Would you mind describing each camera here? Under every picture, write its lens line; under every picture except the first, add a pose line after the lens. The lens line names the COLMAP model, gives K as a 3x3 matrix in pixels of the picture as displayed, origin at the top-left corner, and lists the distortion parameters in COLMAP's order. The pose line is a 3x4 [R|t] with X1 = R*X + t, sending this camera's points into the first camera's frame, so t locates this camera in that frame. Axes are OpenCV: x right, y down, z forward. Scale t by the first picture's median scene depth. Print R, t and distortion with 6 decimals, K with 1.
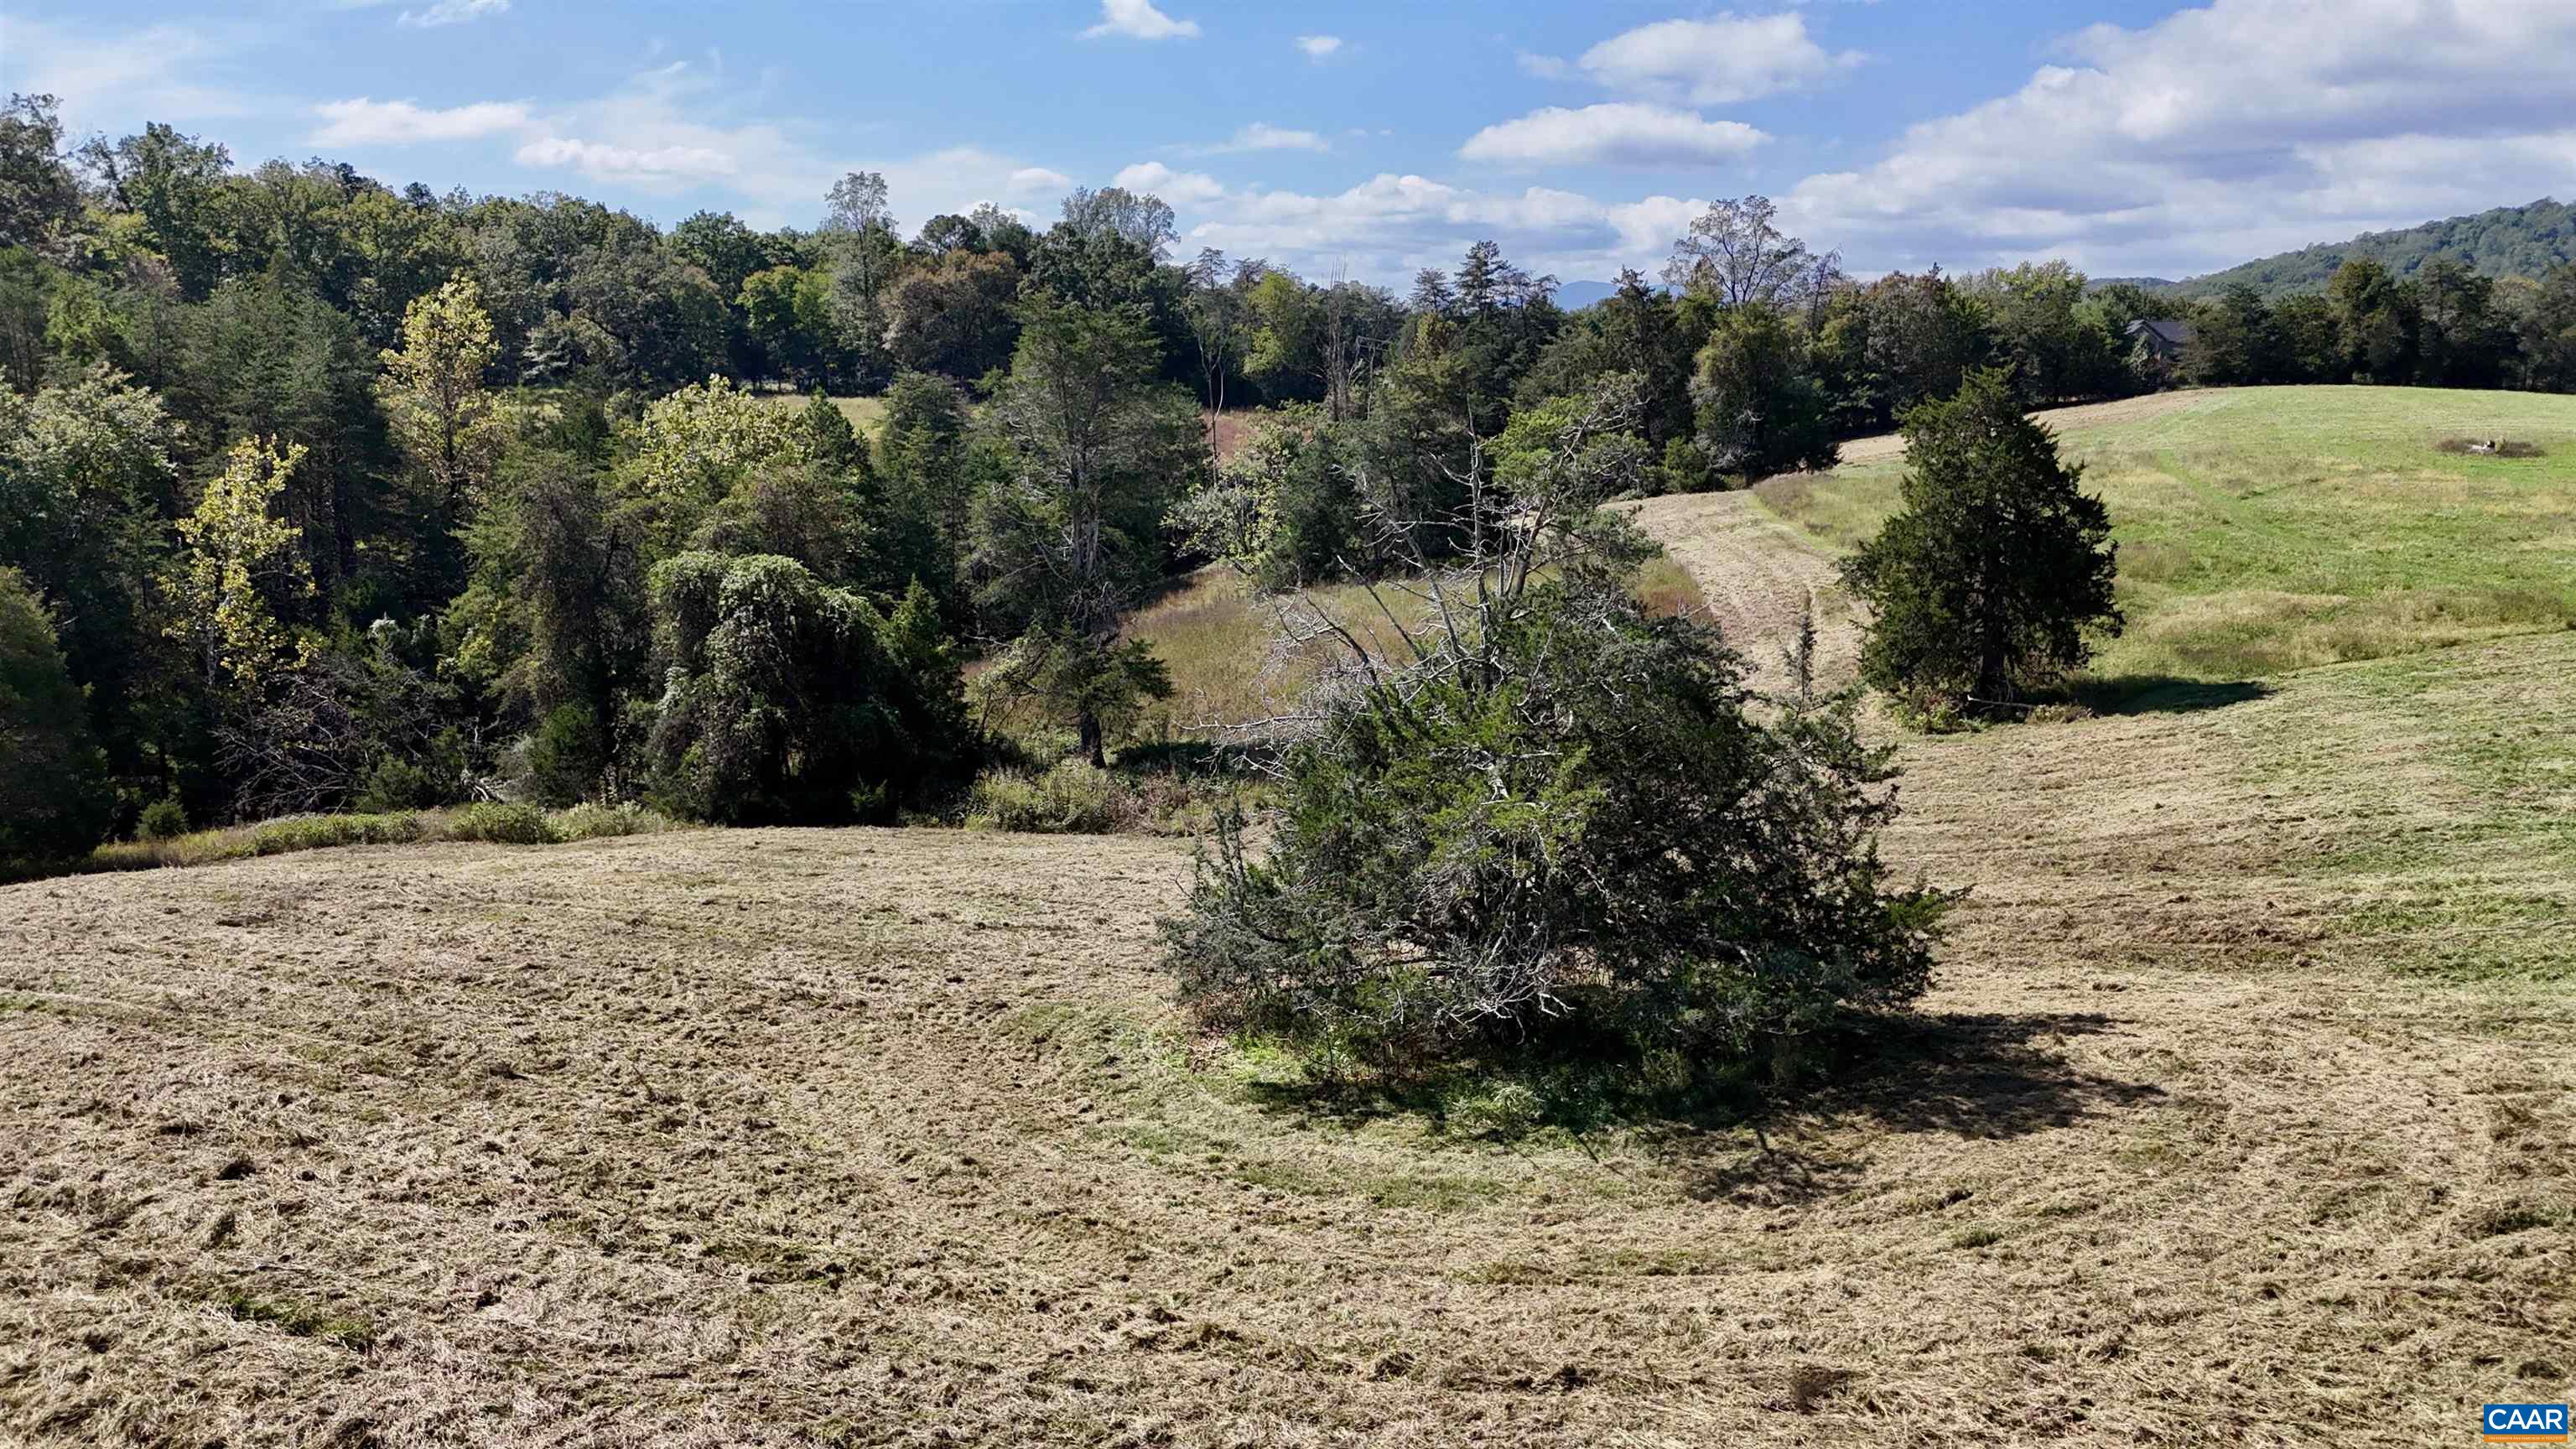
lens RADIAL K [[1889.9, 0, 1297.3], [0, 1889.9, 728.3], [0, 0, 1]] dist [0.072238, -0.070563]
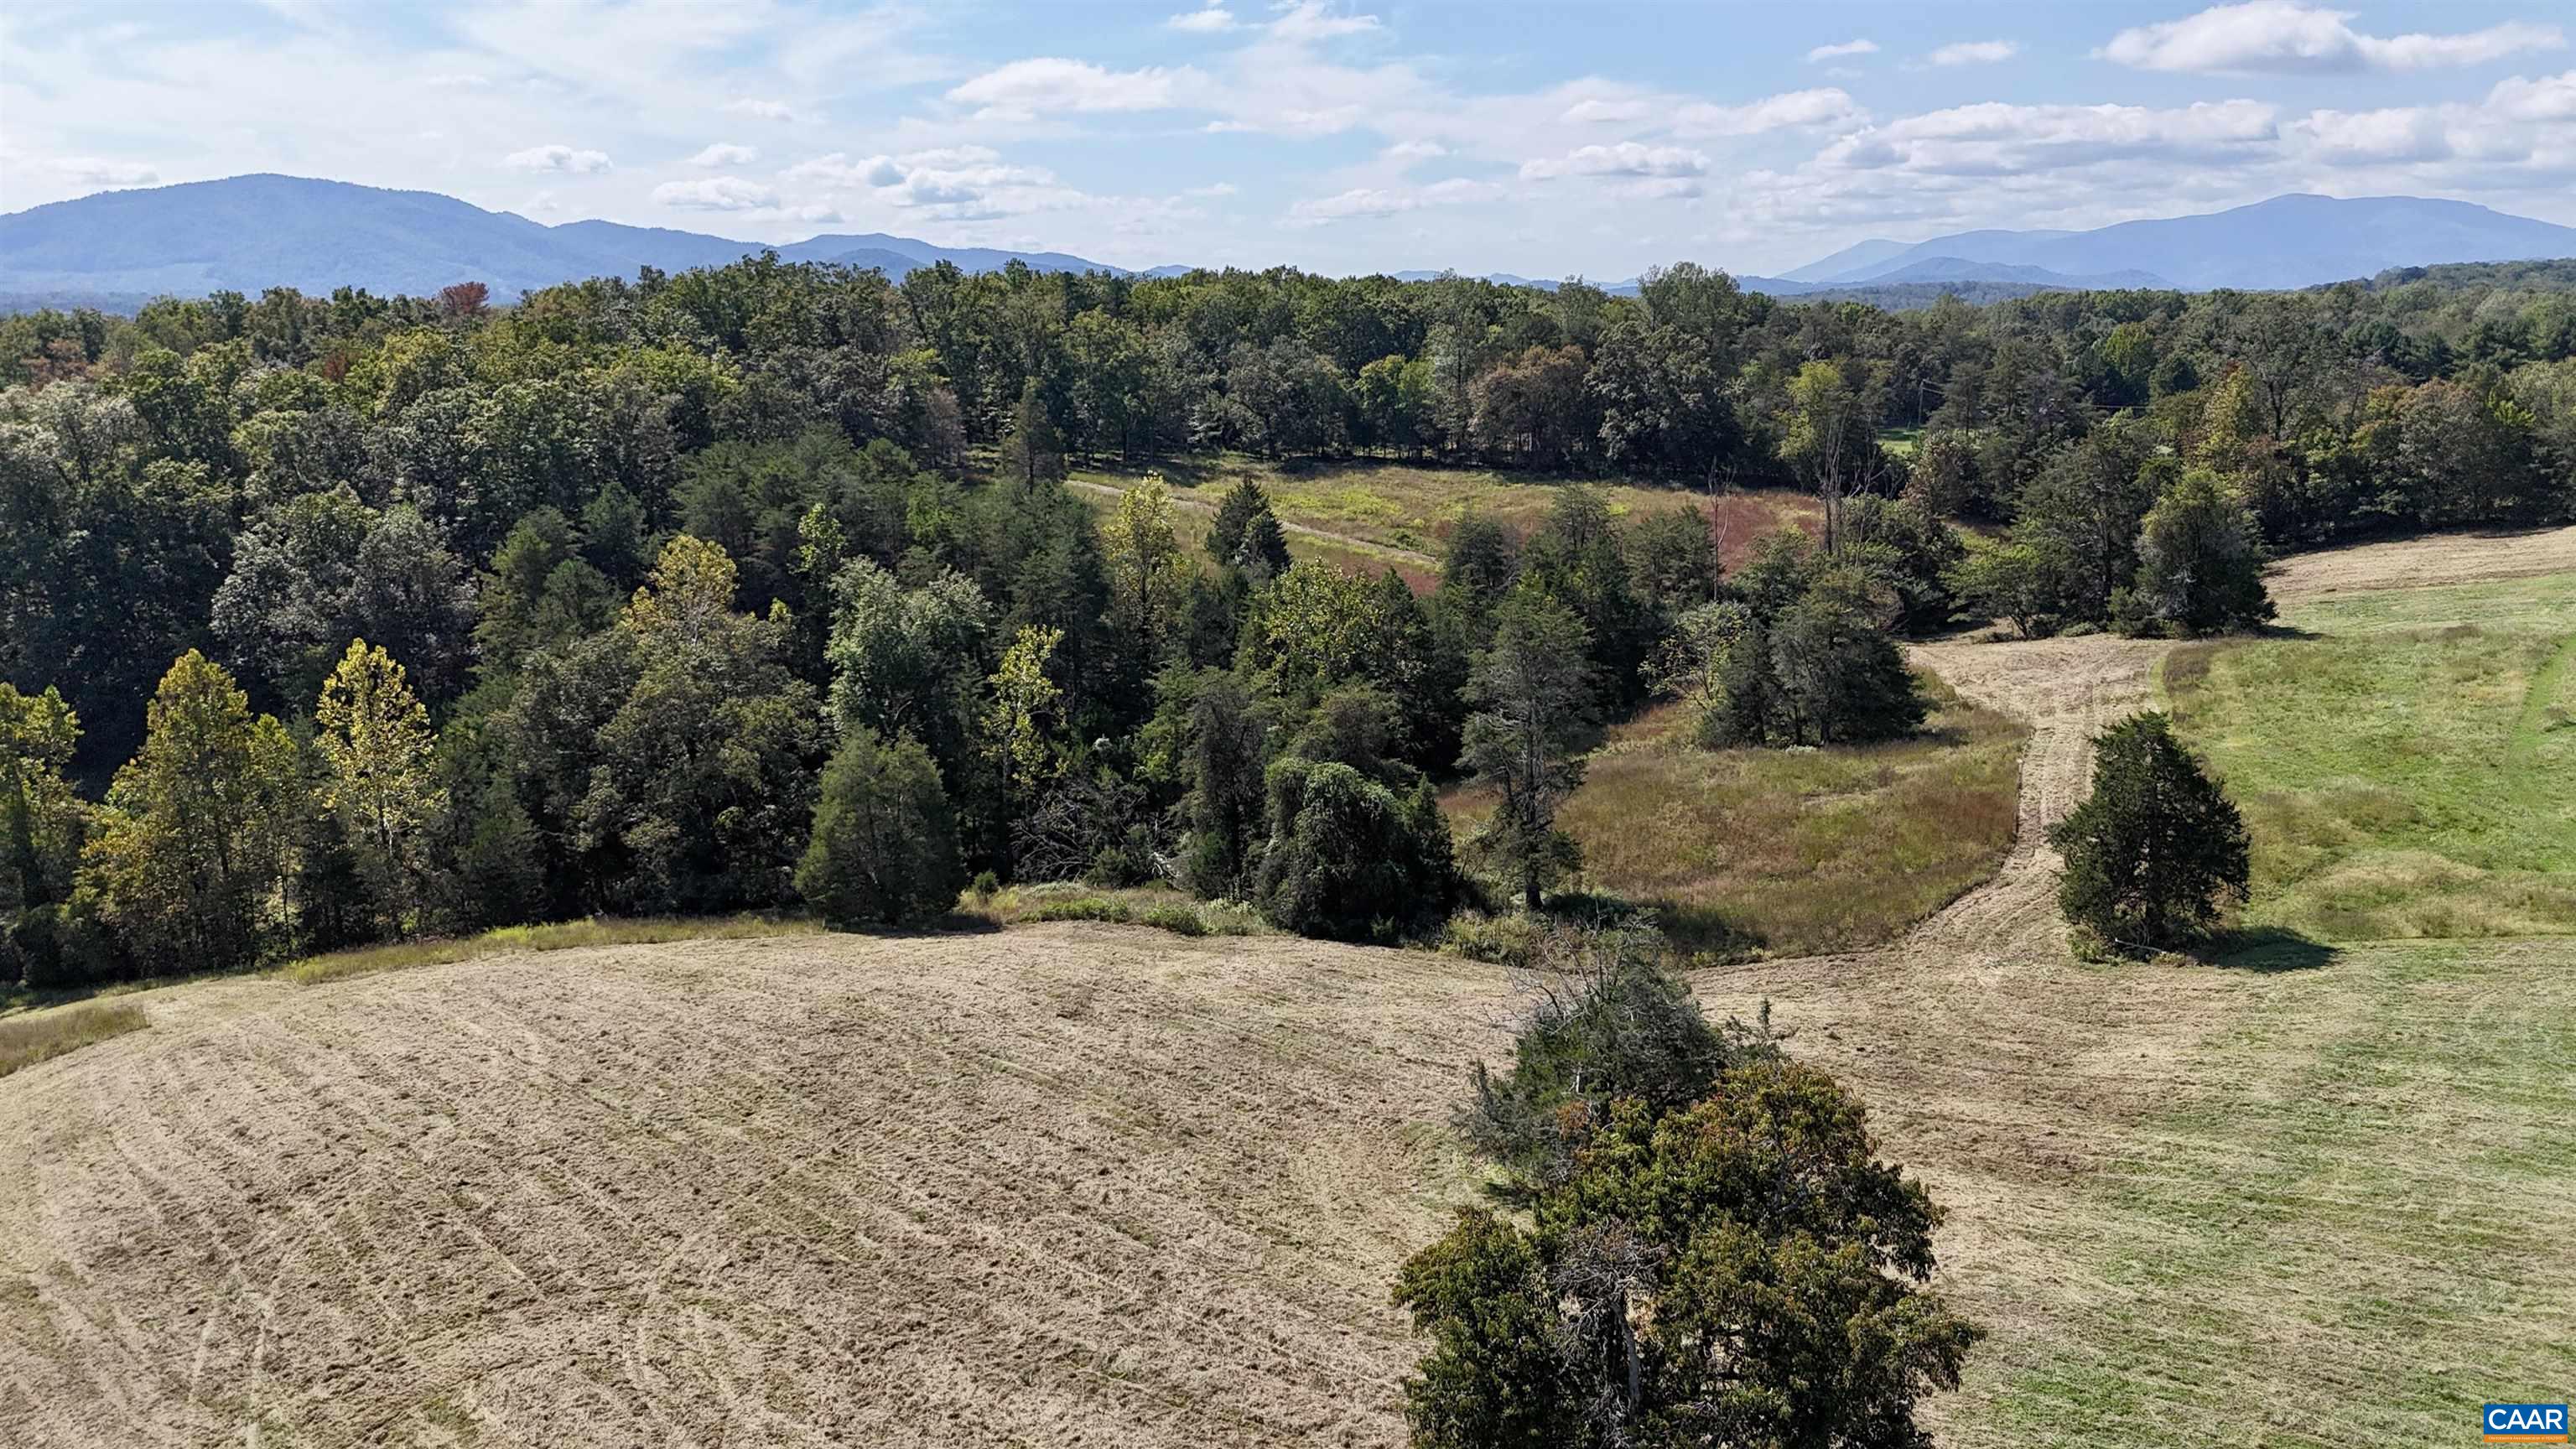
lens RADIAL K [[1889.9, 0, 1303.2], [0, 1889.9, 726.2], [0, 0, 1]] dist [0.072238, -0.070563]
pose [[0.950560, 0.063632, -0.303952, 0.152886], [-0.053577, 0.997709, 0.041316, -0.160339], [0.305885, -0.022988, 0.951791, -0.447231]]
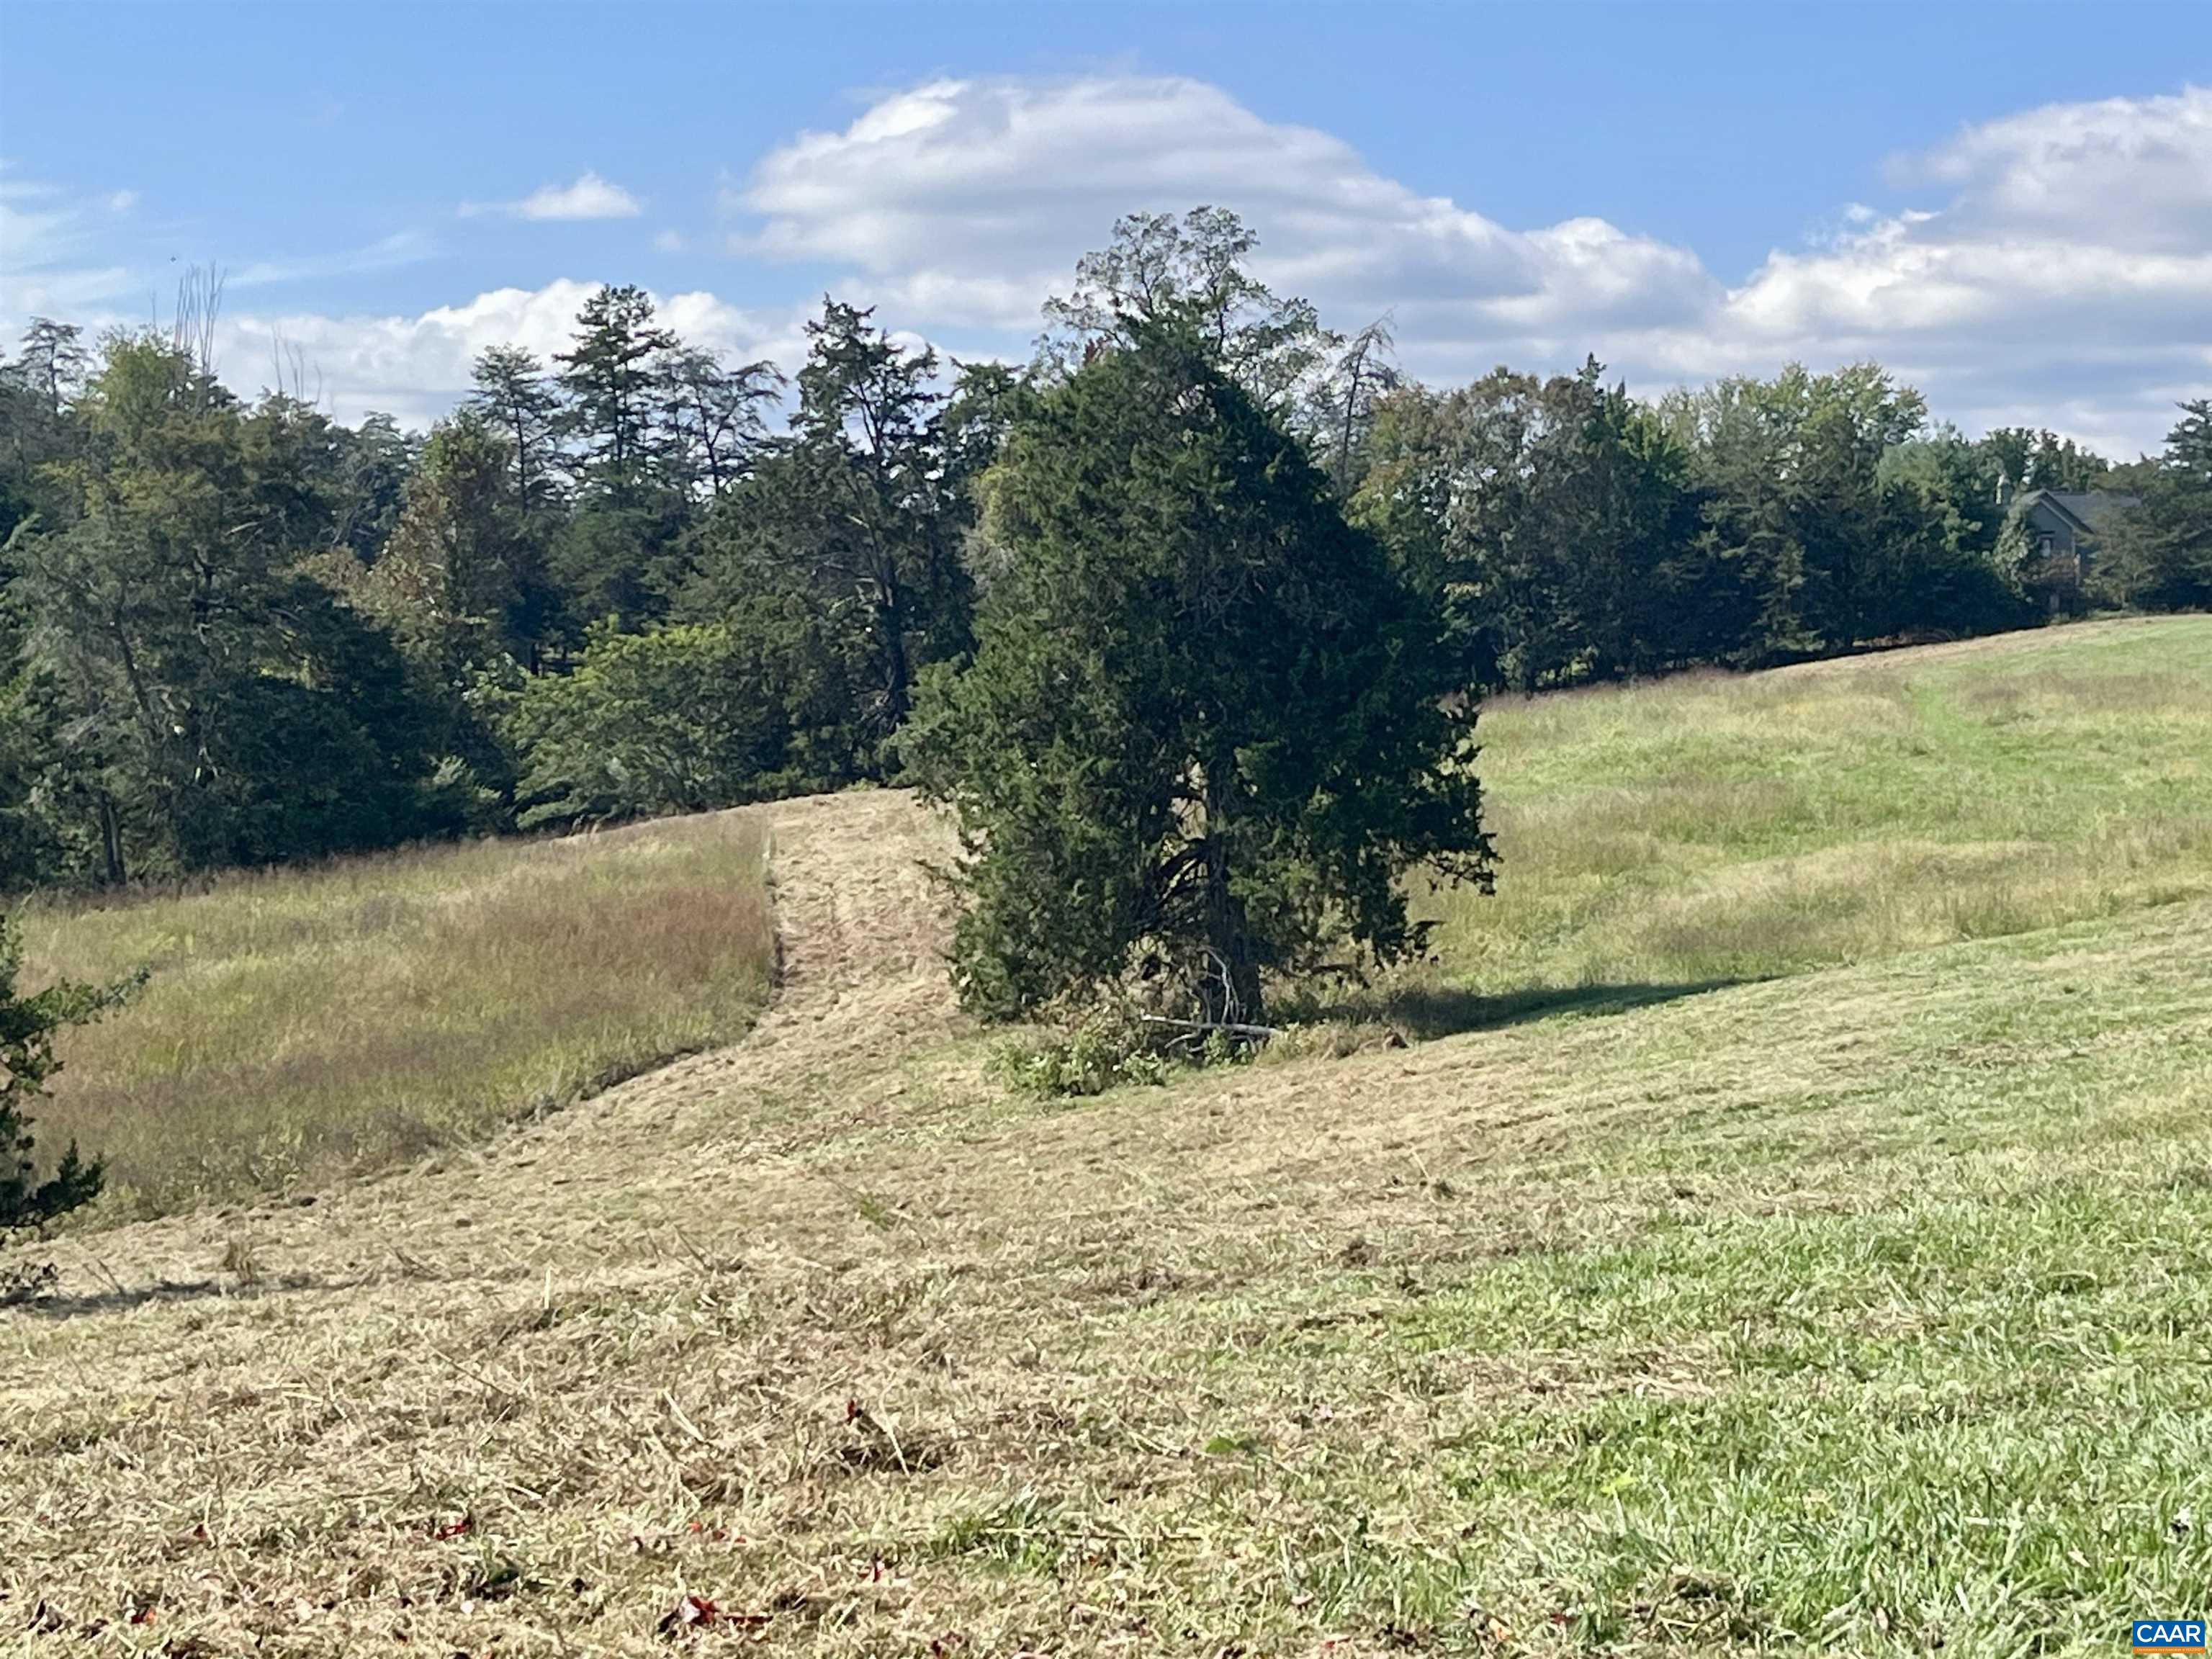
lens RADIAL K [[4335.2, 0, 1104.2], [0, 4335.2, 830.0], [0, 0, 1]] dist [0.140058, 0.000000]
pose [[0.988431, 0.000062, 0.151668, 0.148341], [0.023259, 0.988109, -0.151987, 0.073897], [-0.149874, 0.153757, 0.976676, 0.007422]]
